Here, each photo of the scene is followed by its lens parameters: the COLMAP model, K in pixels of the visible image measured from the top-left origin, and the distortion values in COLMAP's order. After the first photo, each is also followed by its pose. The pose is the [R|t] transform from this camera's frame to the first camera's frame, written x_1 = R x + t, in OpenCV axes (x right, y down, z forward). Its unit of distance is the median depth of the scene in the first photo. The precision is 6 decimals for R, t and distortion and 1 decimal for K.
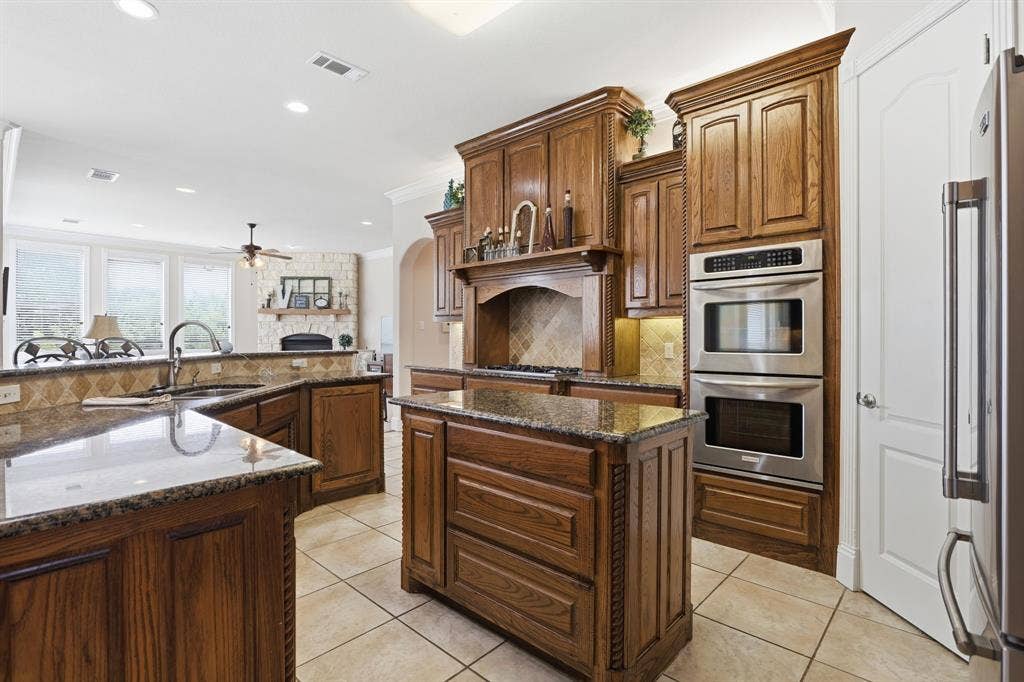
lens RADIAL K [[500.1, 0, 504.6], [0, 500.1, 340.3], [0, 0, 1]] dist [-0.002592, -0.001574]
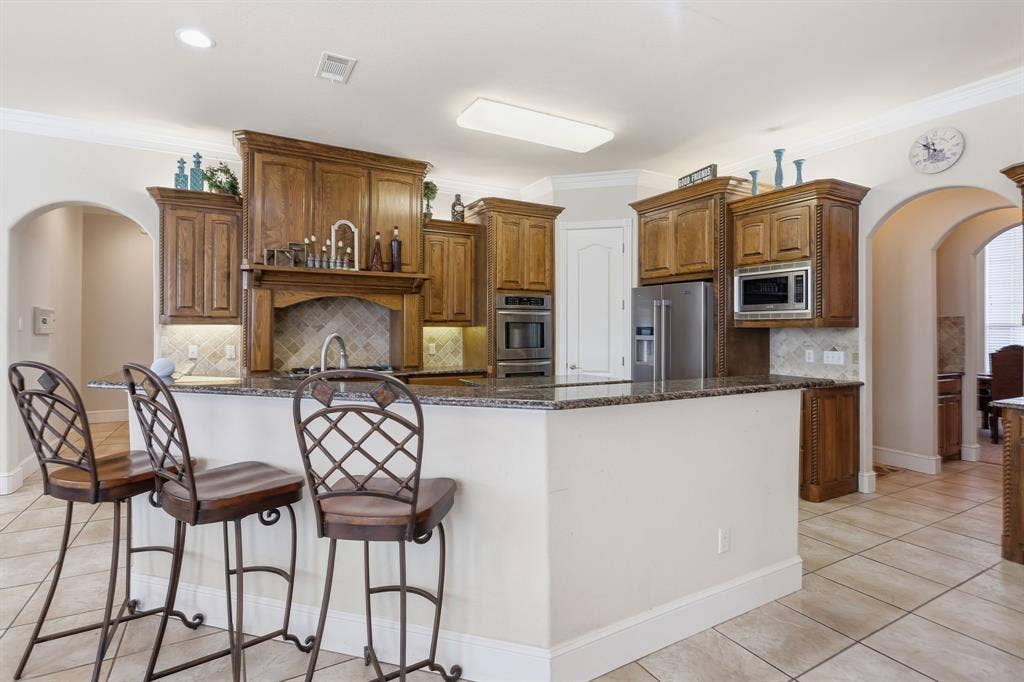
lens RADIAL K [[500.1, 0, 511.1], [0, 500.1, 330.3], [0, 0, 1]] dist [-0.002592, -0.001574]
pose [[0.295011, -0.000597, 0.955494, -0.923924], [0.004541, 0.999989, -0.000777, -0.028874], [-0.955483, 0.004568, 0.295010, 0.309344]]
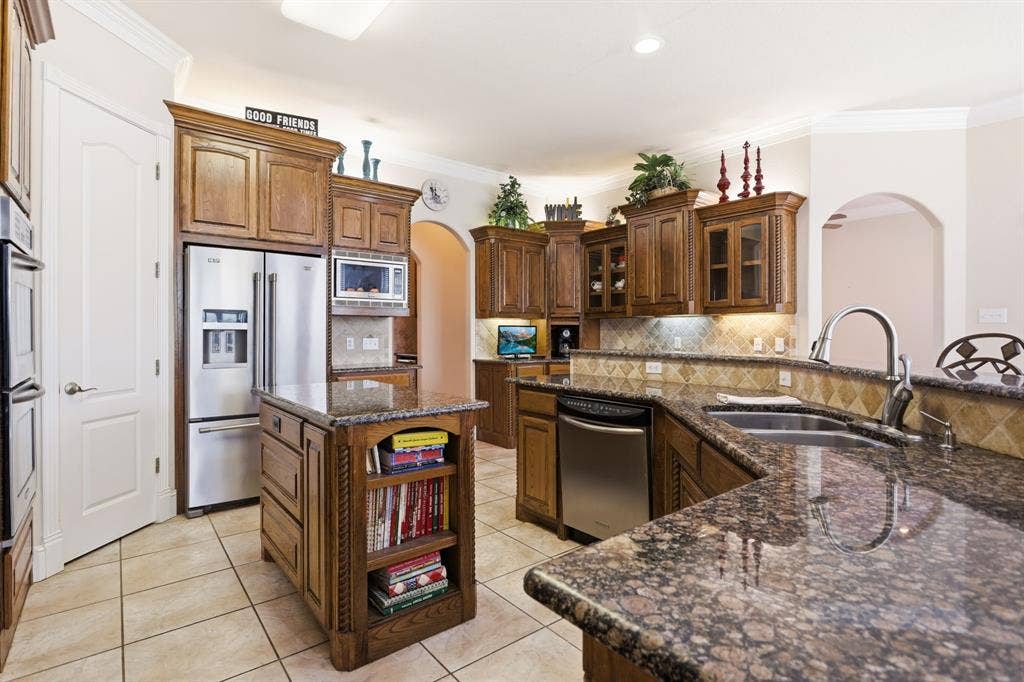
lens RADIAL K [[500.1, 0, 516.5], [0, 500.1, 334.3], [0, 0, 1]] dist [-0.002592, -0.001574]
pose [[-0.991205, -0.002997, 0.132303, -0.230838], [-0.000999, 0.999884, 0.015167, -0.009989], [-0.132333, 0.014901, -0.991093, 1.086377]]
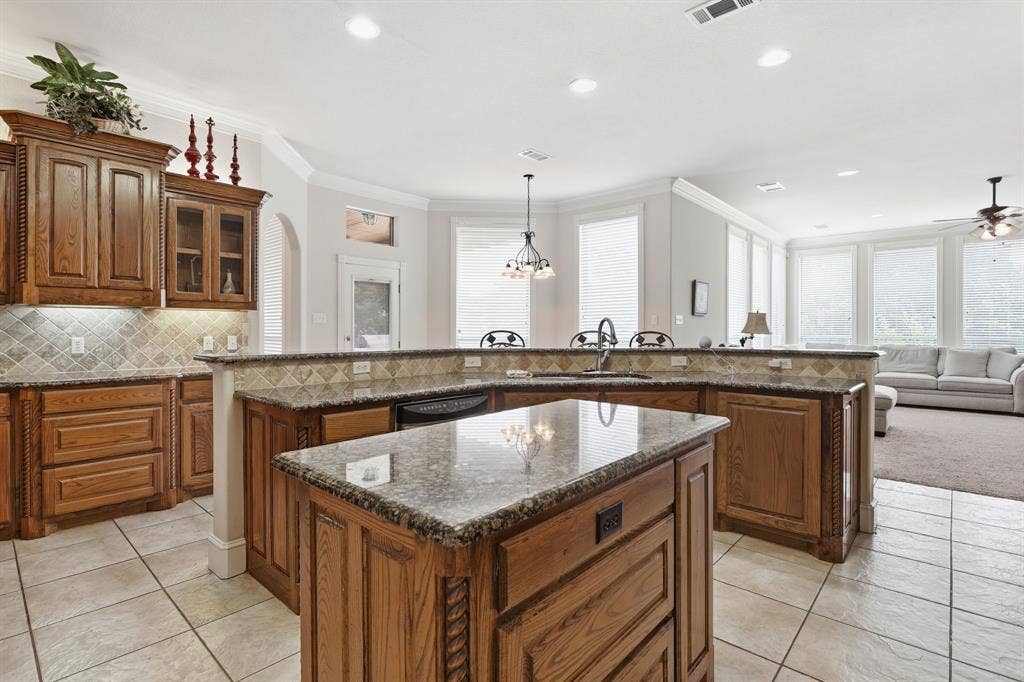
lens RADIAL K [[500.1, 0, 502.6], [0, 500.1, 329.7], [0, 0, 1]] dist [-0.002592, -0.001574]
pose [[0.013702, 0.000226, -0.999906, 0.396648], [-0.011113, 0.999938, 0.000074, -0.005512], [0.999844, 0.011111, 0.013704, 0.503957]]
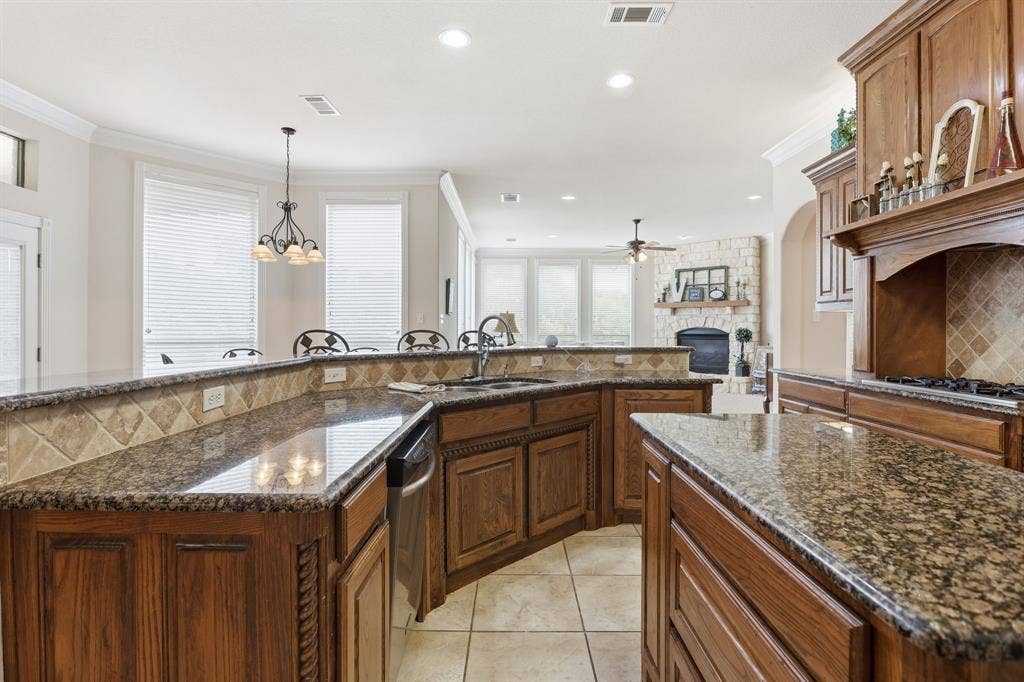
lens RADIAL K [[500.1, 0, 502.9], [0, 500.1, 329.3], [0, 0, 1]] dist [-0.002592, -0.001574]
pose [[0.676679, 0.000573, -0.736278, 0.109159], [-0.008491, 0.999939, -0.007026, -0.001423], [0.736229, 0.011006, 0.676643, 0.208876]]
